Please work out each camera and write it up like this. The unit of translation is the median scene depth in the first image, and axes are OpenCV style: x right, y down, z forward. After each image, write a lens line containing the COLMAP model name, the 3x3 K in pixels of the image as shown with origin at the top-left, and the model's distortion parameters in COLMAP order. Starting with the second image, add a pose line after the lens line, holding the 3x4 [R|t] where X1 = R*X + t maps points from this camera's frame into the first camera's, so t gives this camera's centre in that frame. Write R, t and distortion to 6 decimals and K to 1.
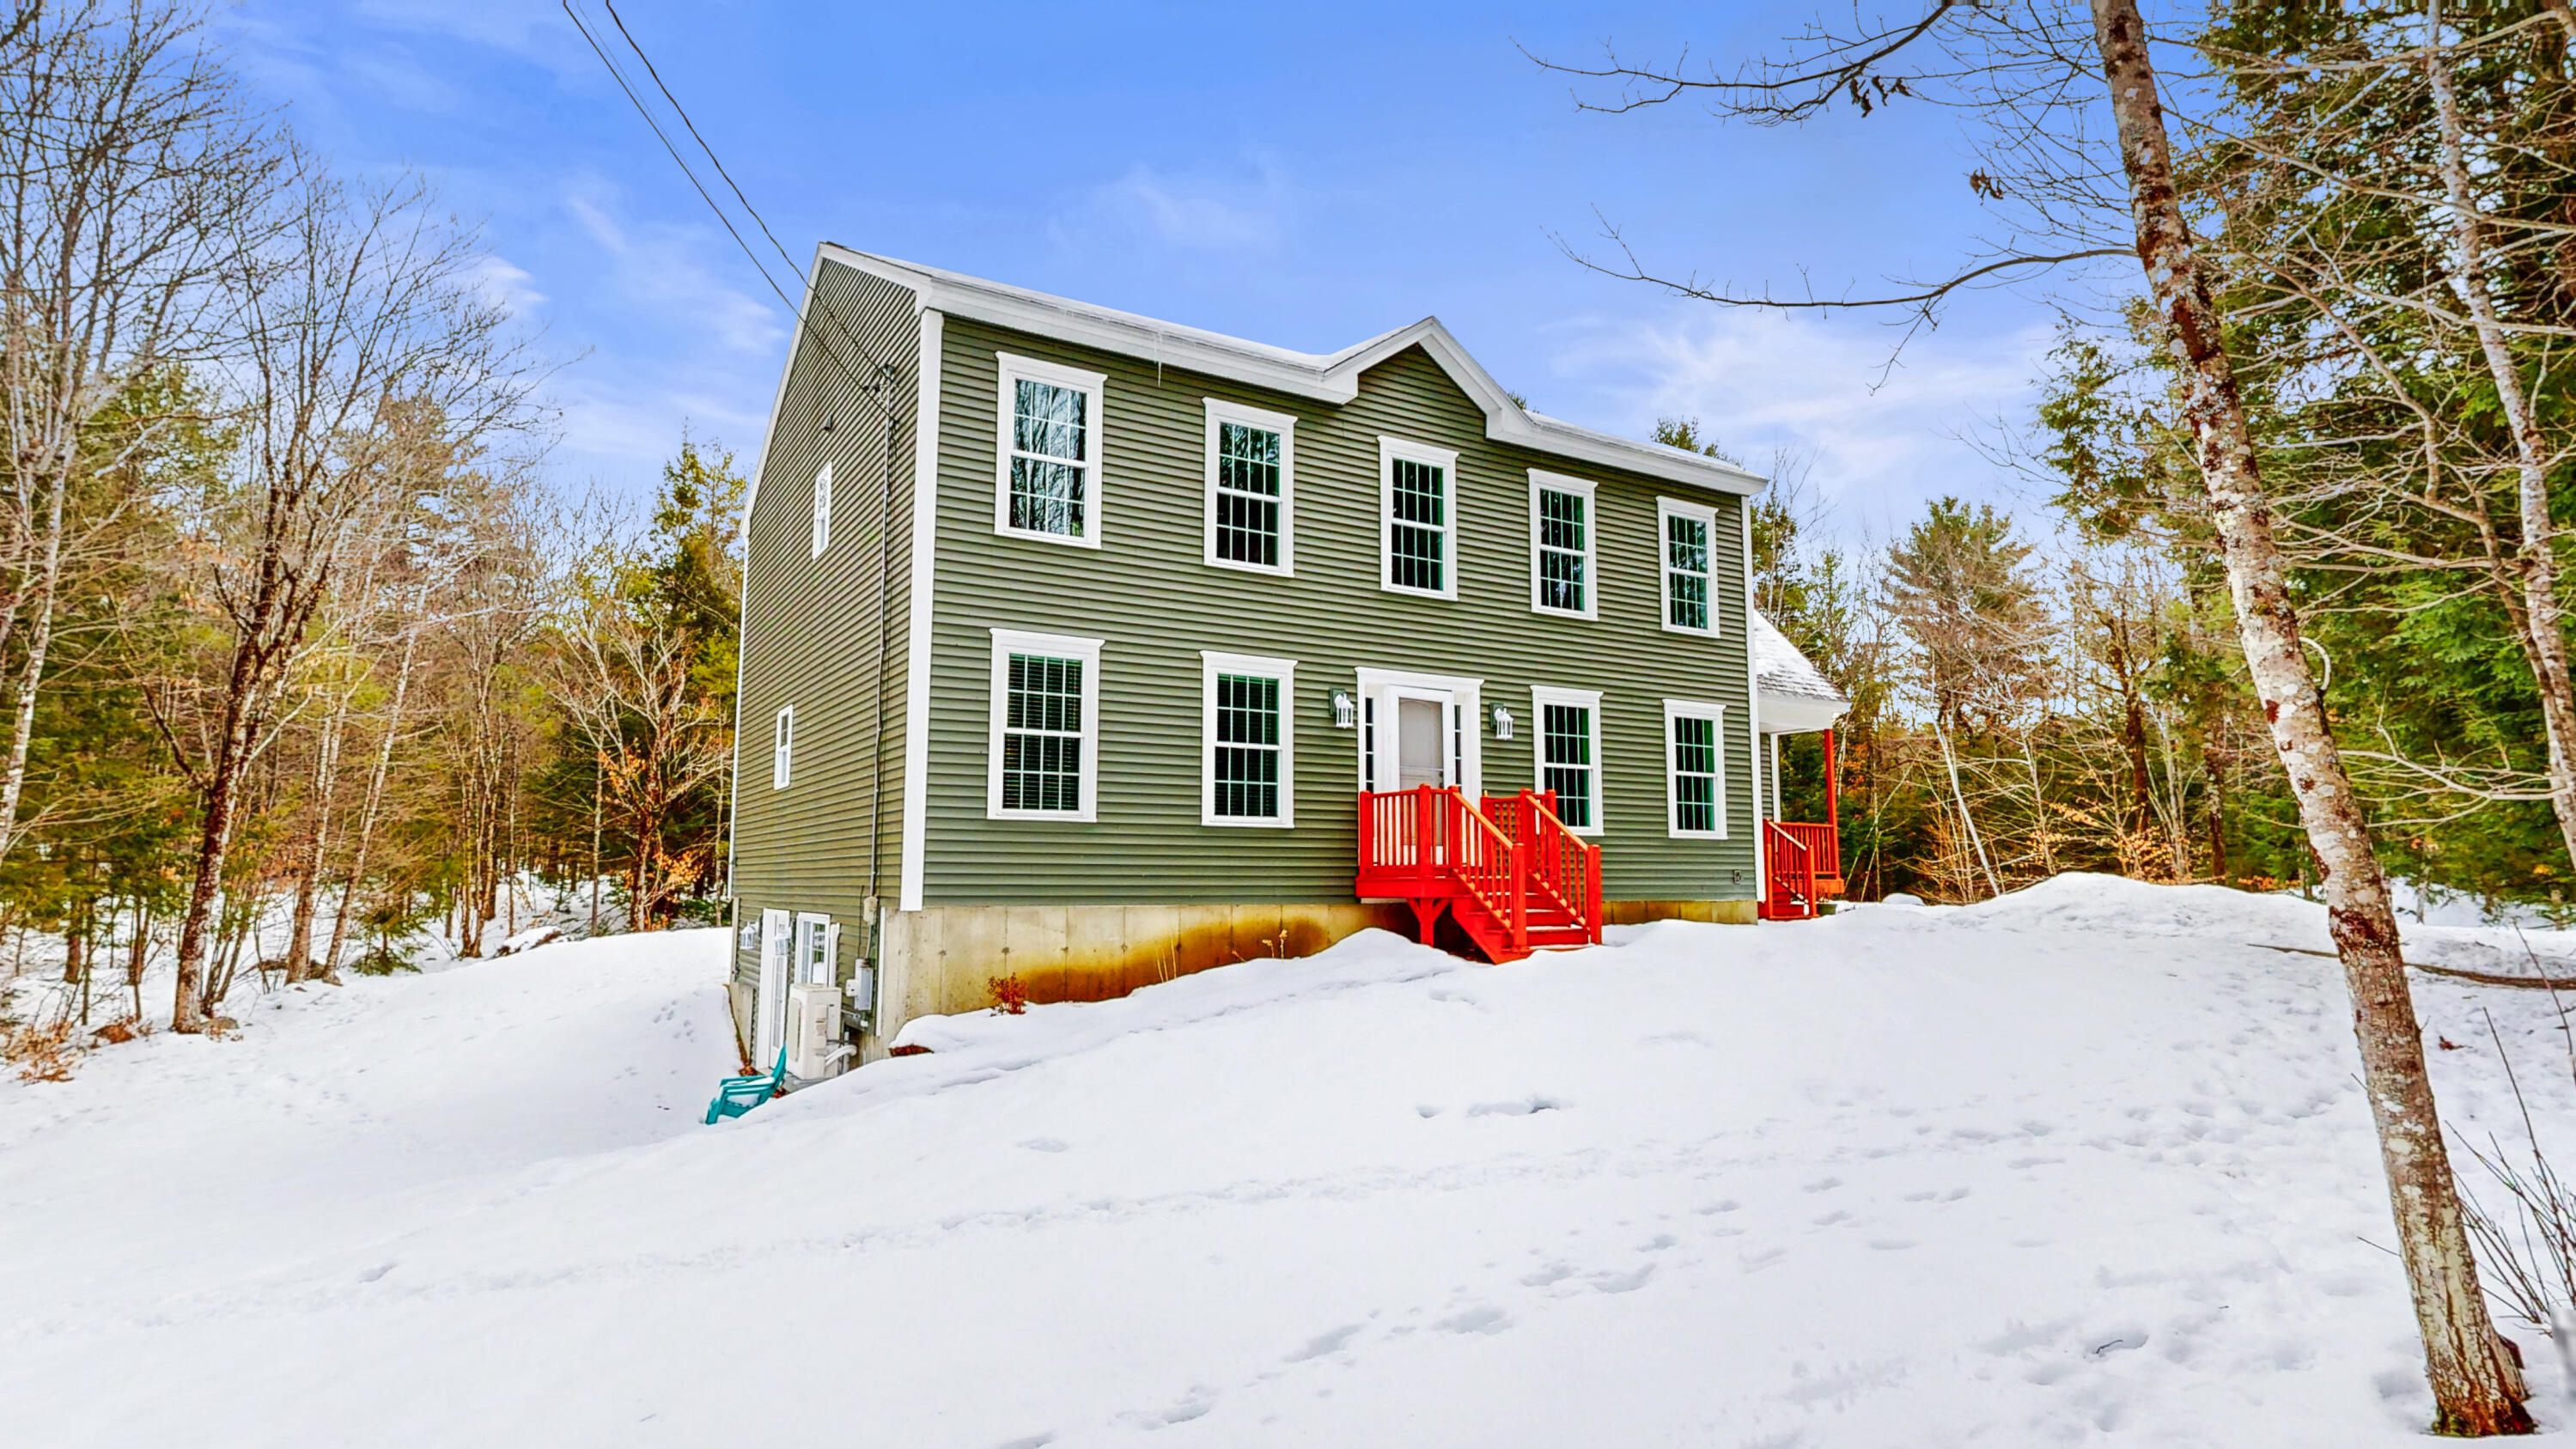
lens RADIAL K [[1310.8, 0, 1288.0], [0, 1310.8, 724.5], [0, 0, 1]] dist [-0.001356, -0.001209]
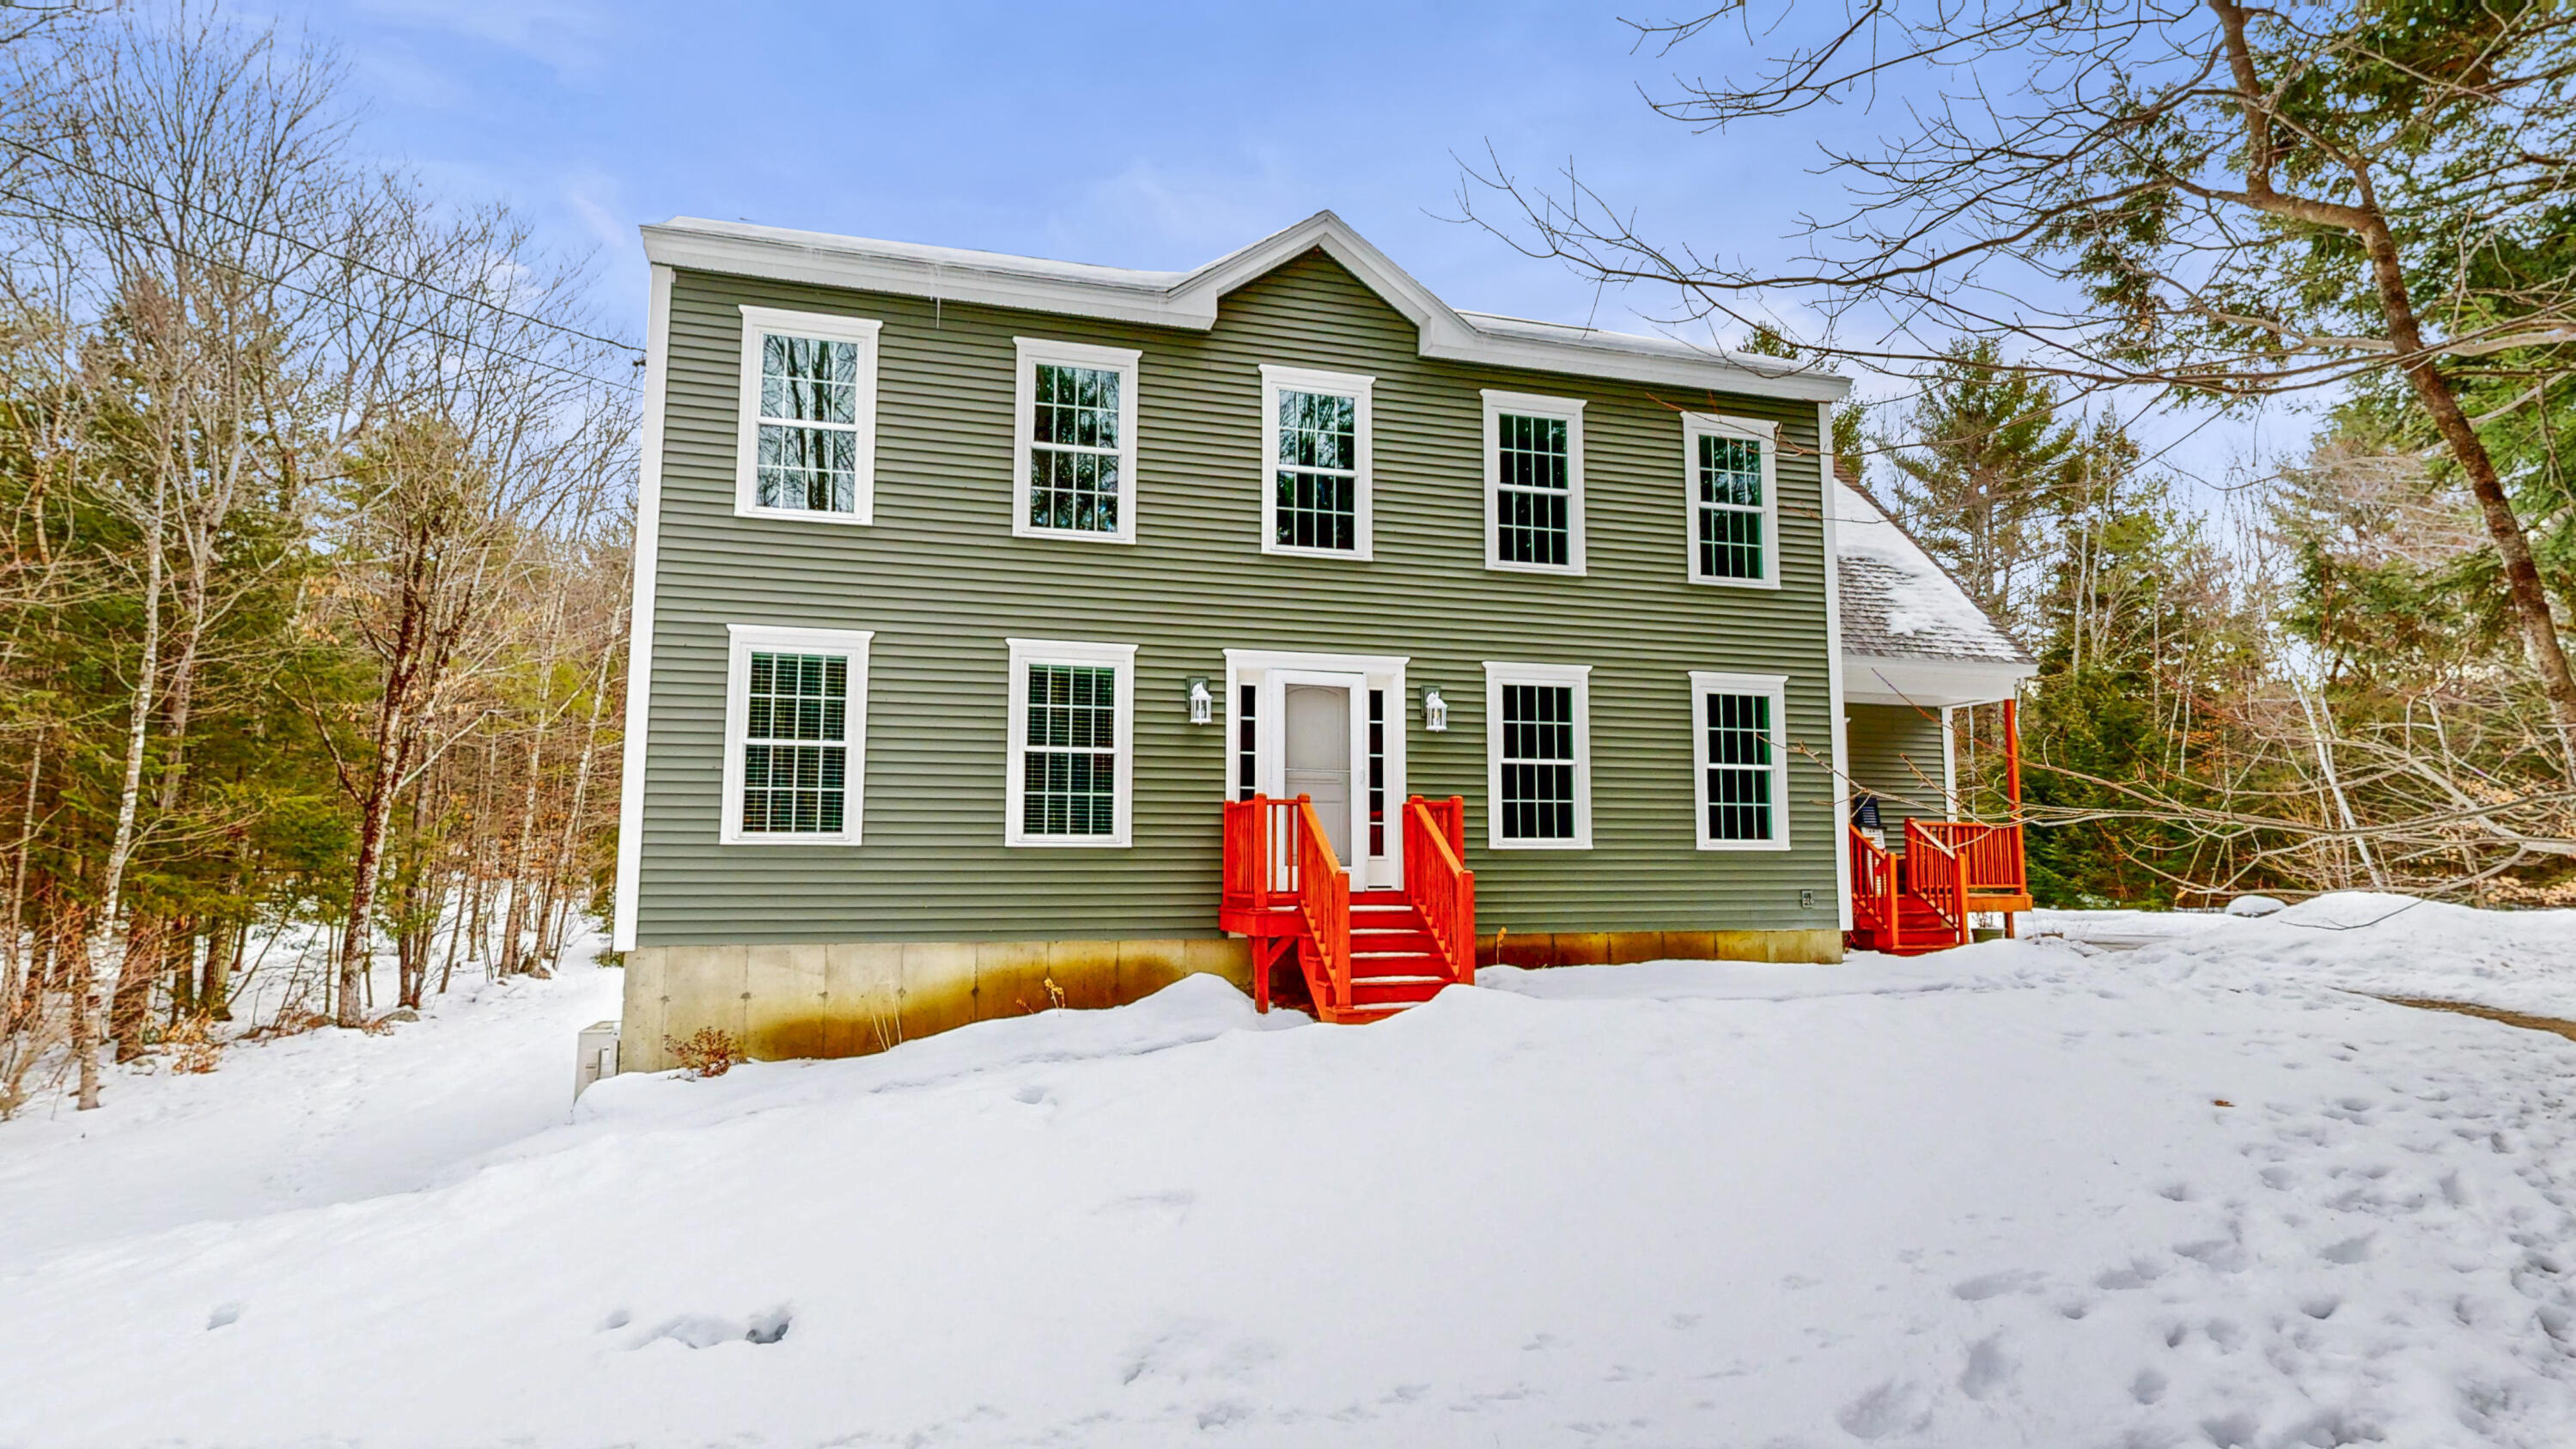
lens RADIAL K [[1366.7, 0, 1289.8], [0, 1366.7, 762.8], [0, 0, 1]] dist [0.000959, 0.000709]
pose [[0.967858, -0.037023, -0.248758, 0.274892], [0.040144, 0.999166, 0.007482, 0.020356], [0.248273, -0.017227, 0.968537, 0.167798]]
